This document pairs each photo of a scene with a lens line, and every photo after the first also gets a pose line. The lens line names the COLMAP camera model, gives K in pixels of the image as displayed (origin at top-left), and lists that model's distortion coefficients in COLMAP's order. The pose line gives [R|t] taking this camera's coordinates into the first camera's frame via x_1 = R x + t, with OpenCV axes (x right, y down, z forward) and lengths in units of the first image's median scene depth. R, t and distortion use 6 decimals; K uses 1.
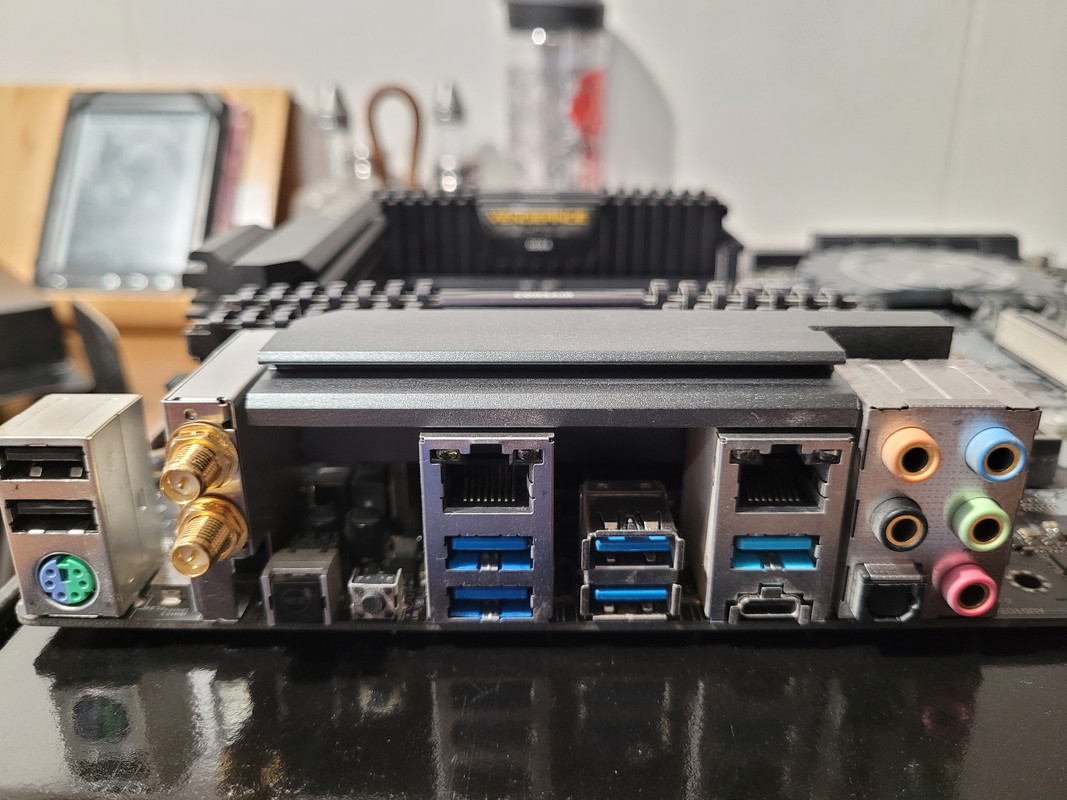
lens RADIAL K [[725.5, 0, 533.5], [0, 725.5, 400.0], [0, 0, 1]] dist [-0.032761, -0.000376]
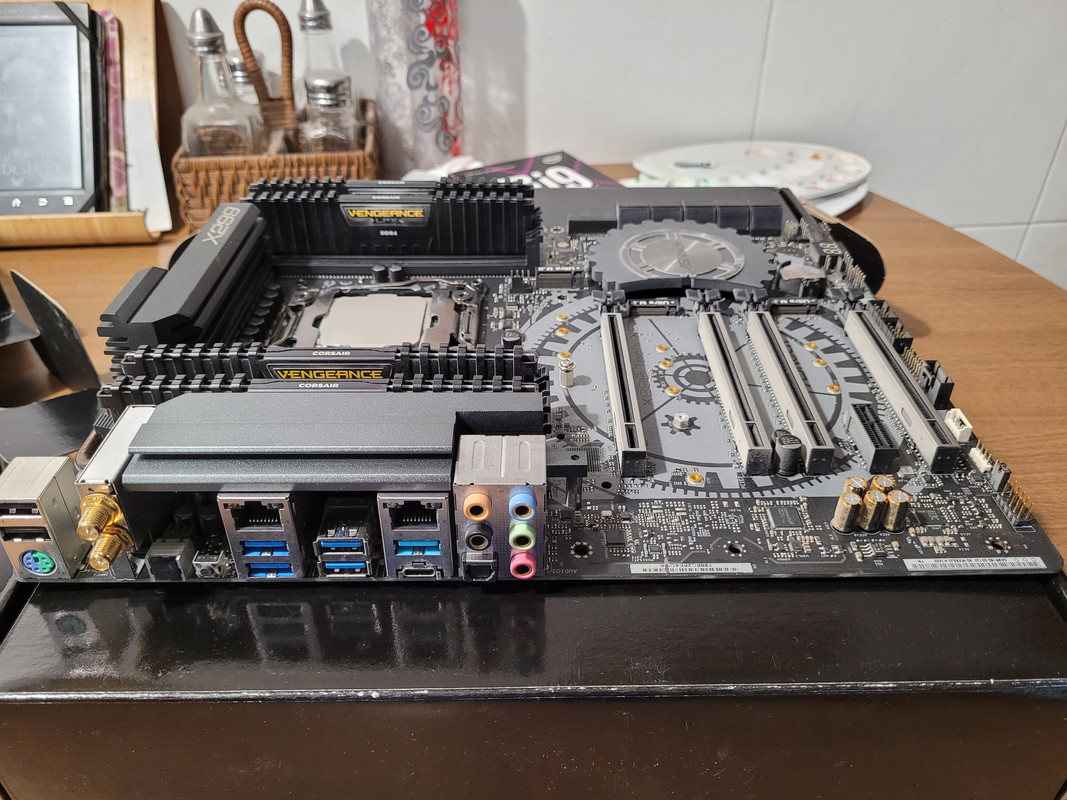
lens RADIAL K [[832.7, 0, 533.5], [0, 832.7, 400.0], [0, 0, 1]] dist [-0.002620, -0.001383]
pose [[0.999986, -0.005241, -0.000524, 0.630159], [0.005170, 0.957609, 0.288026, -0.762367], [-0.001008, -0.288025, 0.957623, -0.941785]]
